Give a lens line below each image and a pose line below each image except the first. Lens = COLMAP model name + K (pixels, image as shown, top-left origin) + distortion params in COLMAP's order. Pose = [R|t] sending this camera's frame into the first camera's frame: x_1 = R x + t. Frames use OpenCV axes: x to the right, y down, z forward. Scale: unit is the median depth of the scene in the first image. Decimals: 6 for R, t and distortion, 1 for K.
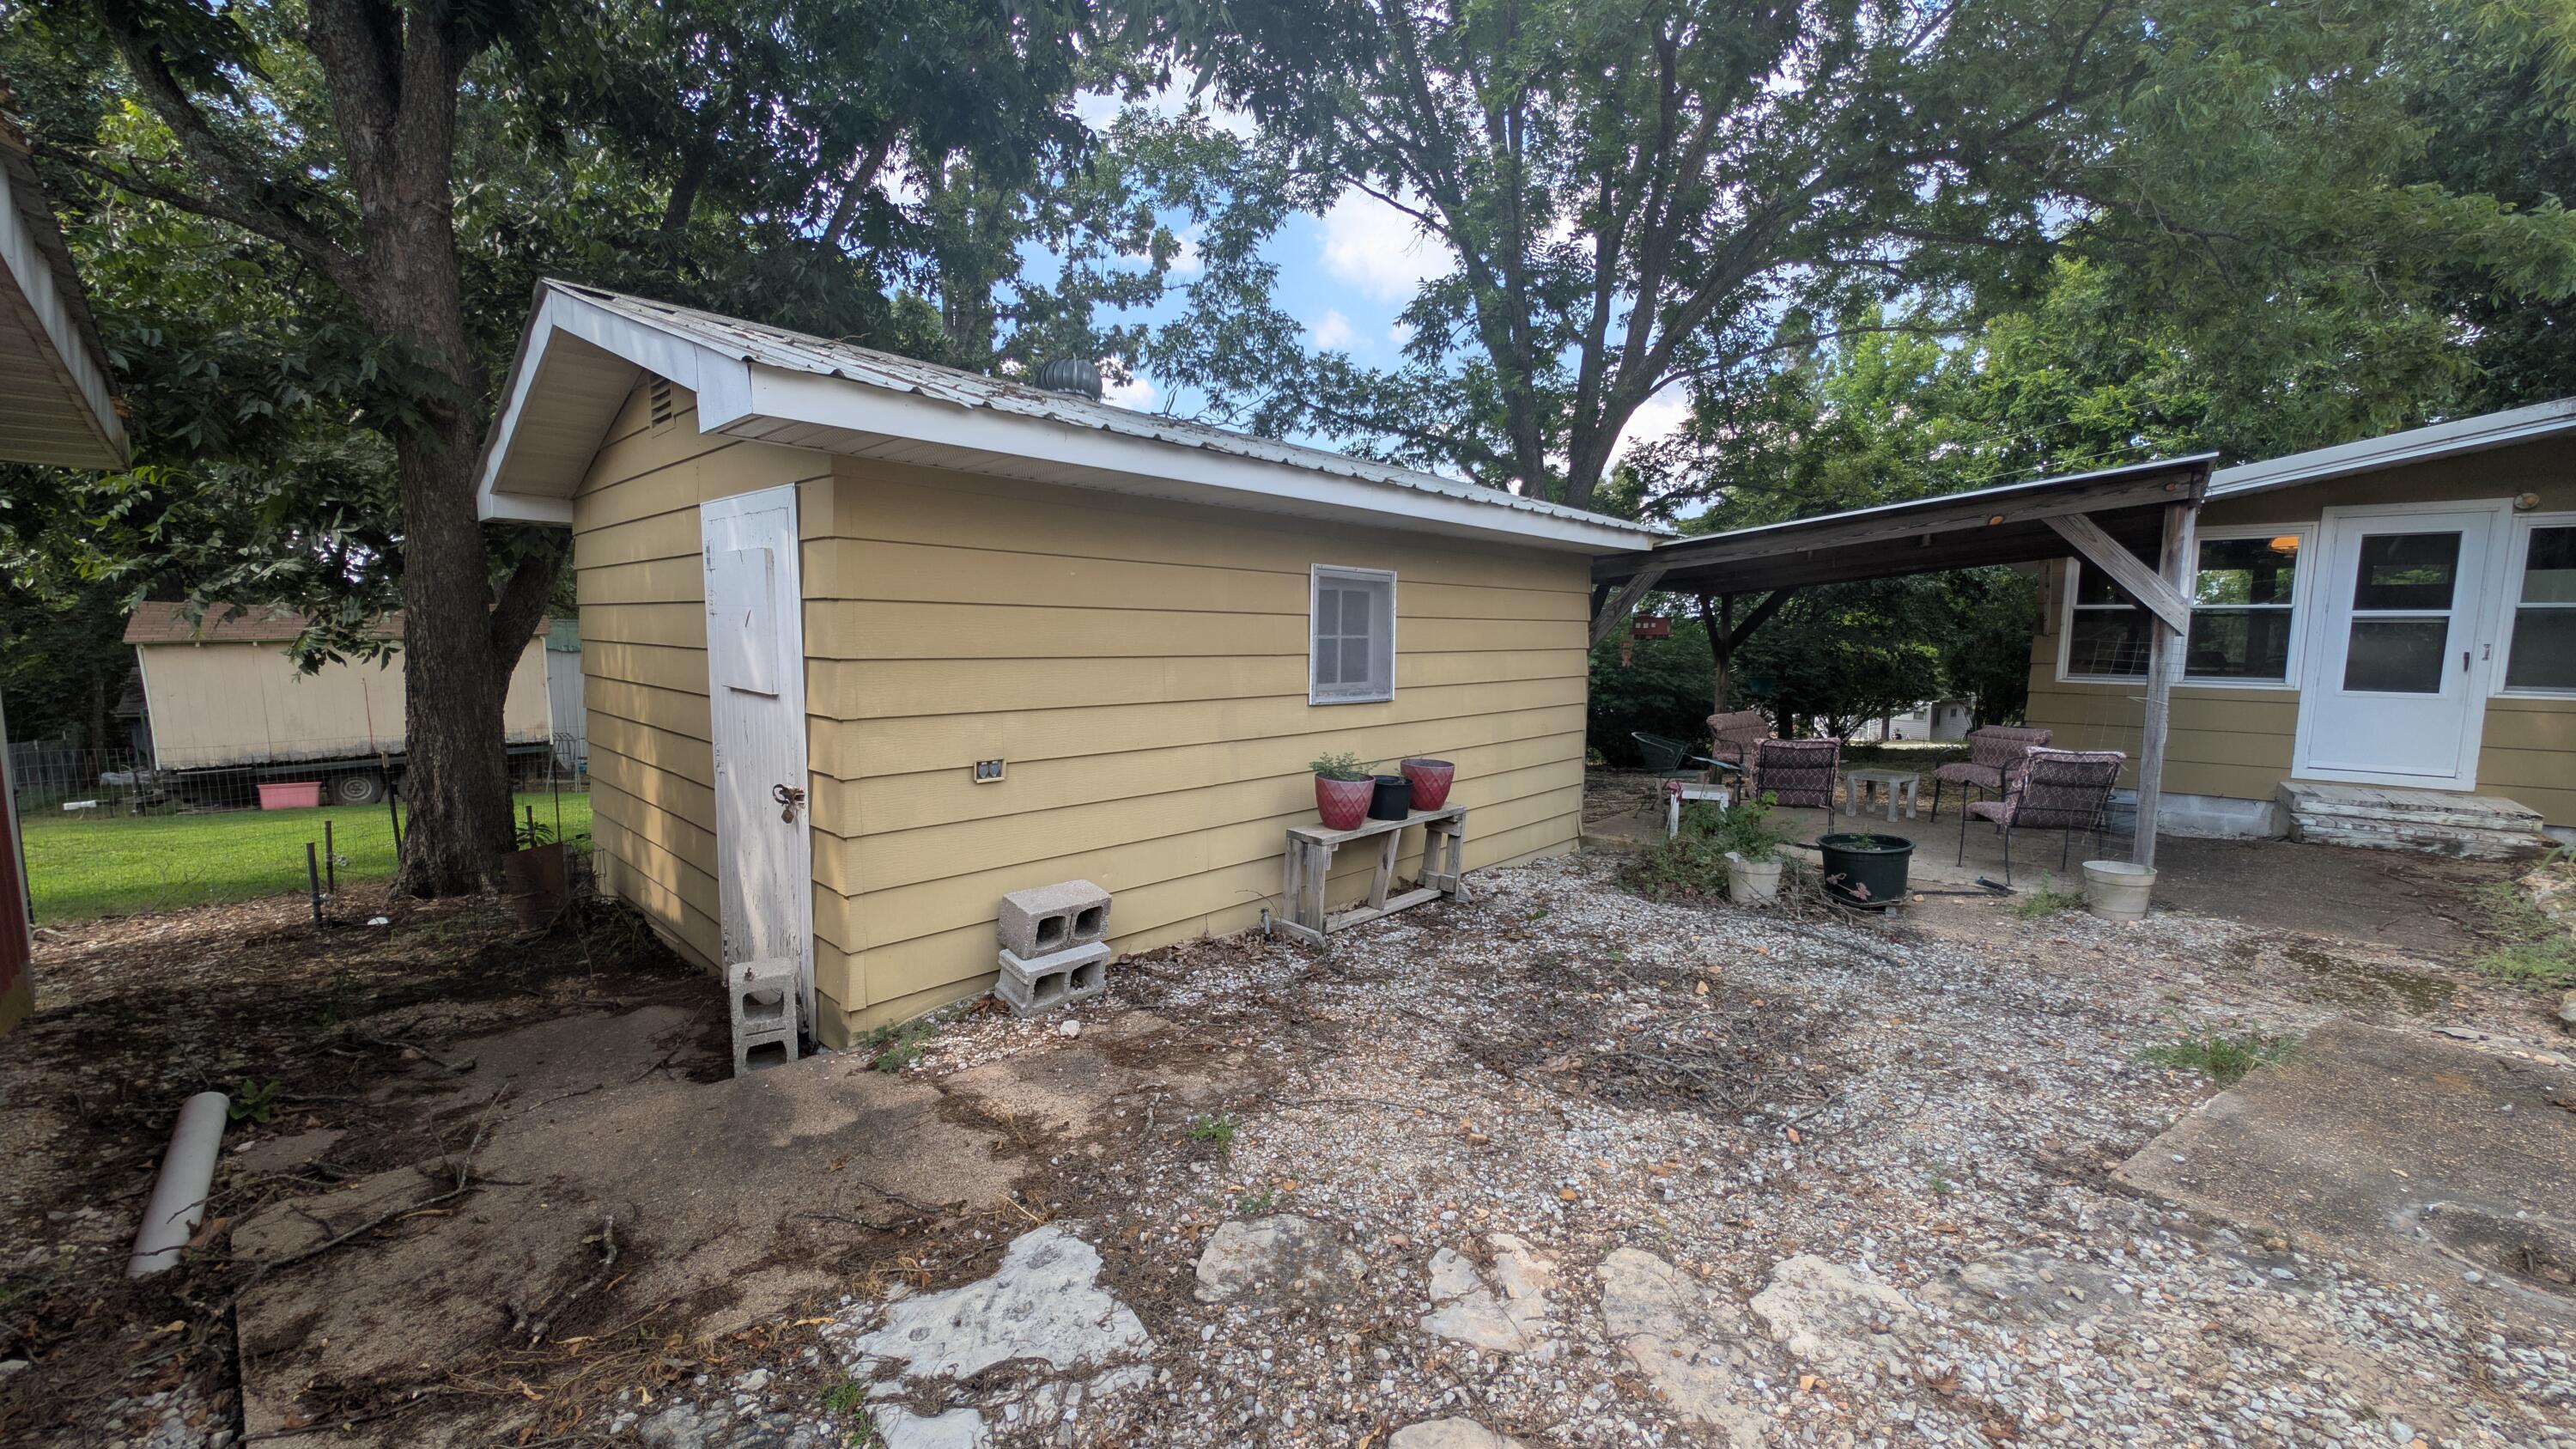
lens RADIAL K [[966.2, 0, 1288.0], [0, 966.2, 724.5], [0, 0, 1]] dist [0.002621, -0.004851]
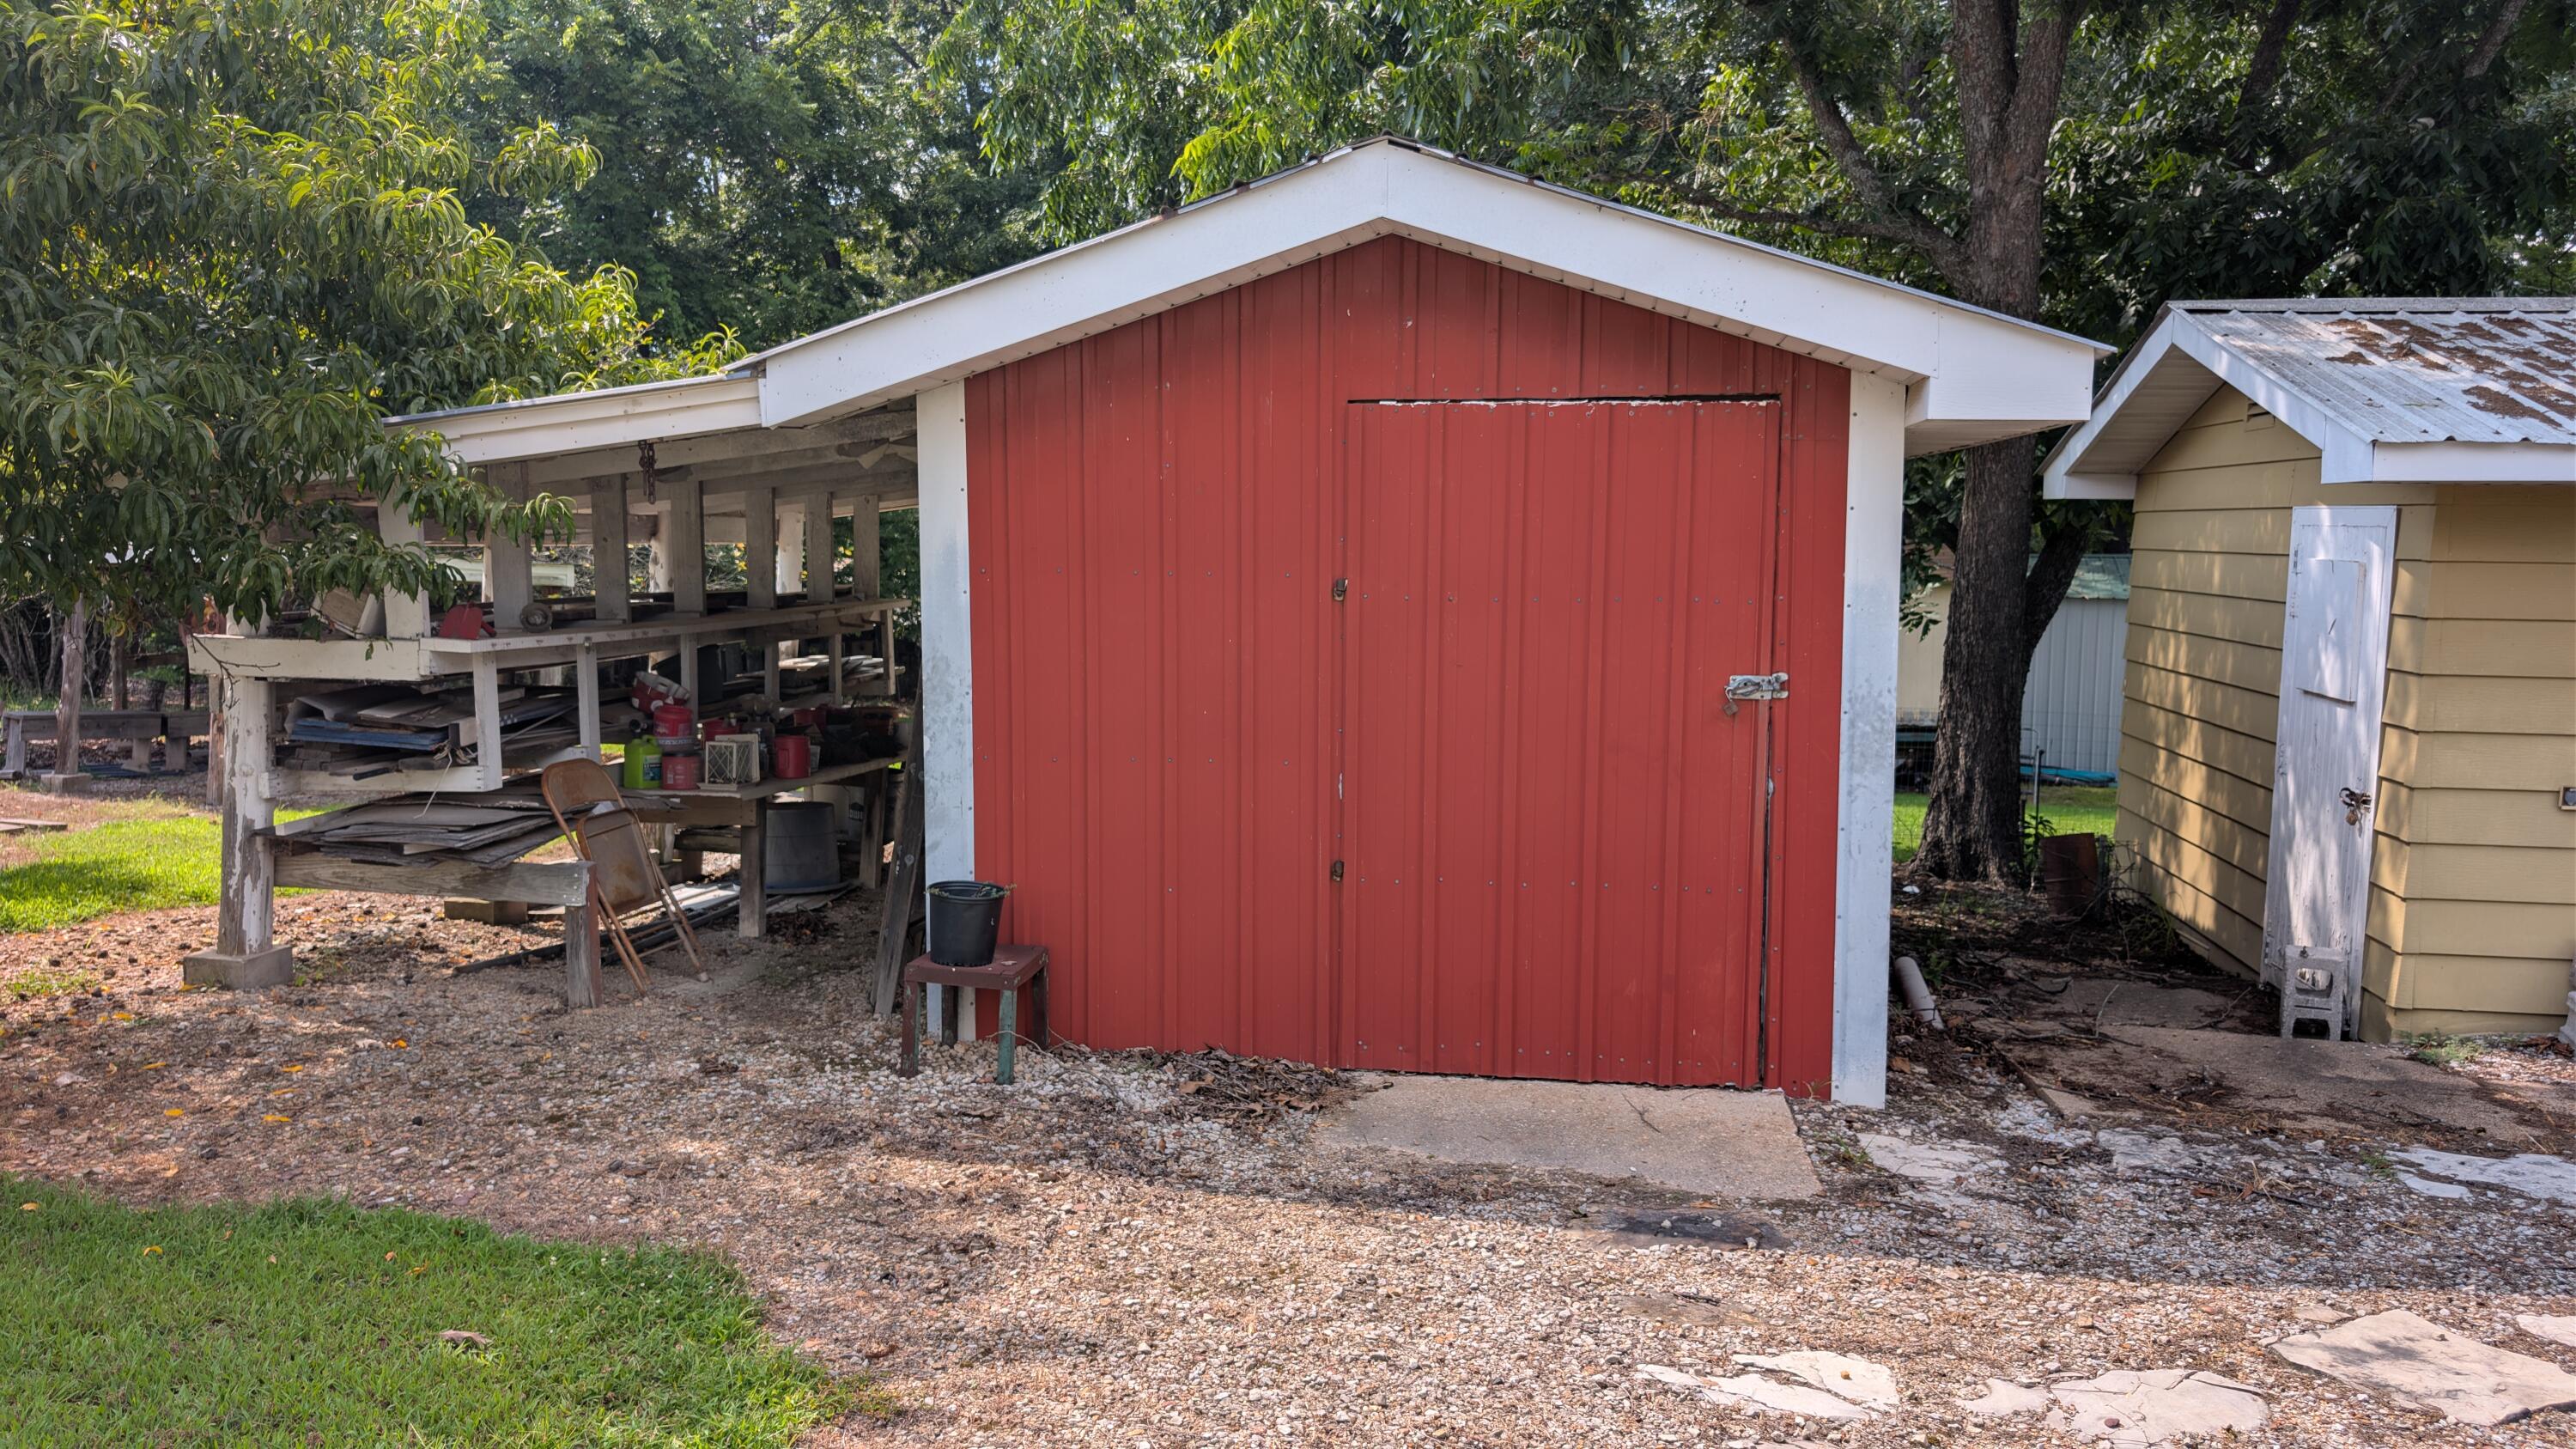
lens RADIAL K [[1884.3, 0, 1288.0], [0, 1884.3, 724.5], [0, 0, 1]] dist [0.004777, 0.002516]
pose [[0.566435, 0.082893, -0.819927, 0.233206], [-0.089436, 0.995235, 0.038832, 0.008362], [0.819239, 0.051335, 0.571150, -0.524352]]
